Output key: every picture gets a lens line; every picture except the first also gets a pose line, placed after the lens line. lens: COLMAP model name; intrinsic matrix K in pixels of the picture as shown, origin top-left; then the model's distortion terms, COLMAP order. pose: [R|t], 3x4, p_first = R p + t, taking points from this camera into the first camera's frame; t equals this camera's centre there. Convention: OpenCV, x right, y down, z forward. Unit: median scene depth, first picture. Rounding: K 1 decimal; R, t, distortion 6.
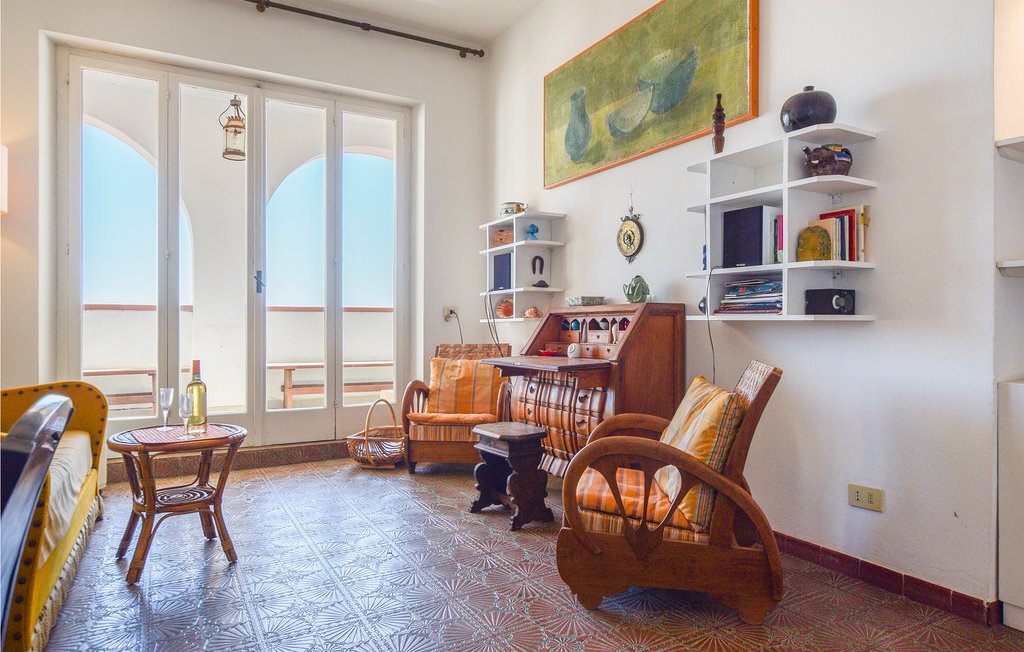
lens RADIAL K [[588.3, 0, 512.0], [0, 588.3, 326.0], [0, 0, 1]] dist [-0.004763, -0.000974]
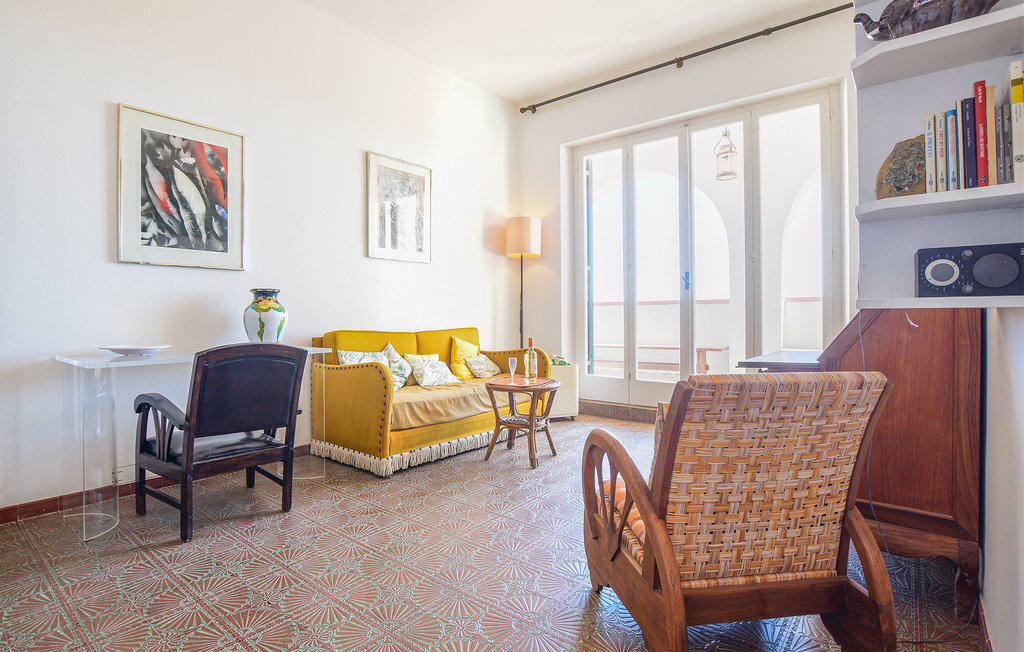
lens RADIAL K [[499.6, 0, 512.0], [0, 499.6, 326.0], [0, 0, 1]] dist [-0.003462, -0.000948]
pose [[0.435817, 0.004649, -0.900023, 0.452501], [0.015149, 0.999807, 0.012500, 0.002948], [0.899908, -0.019082, 0.435662, 0.230586]]
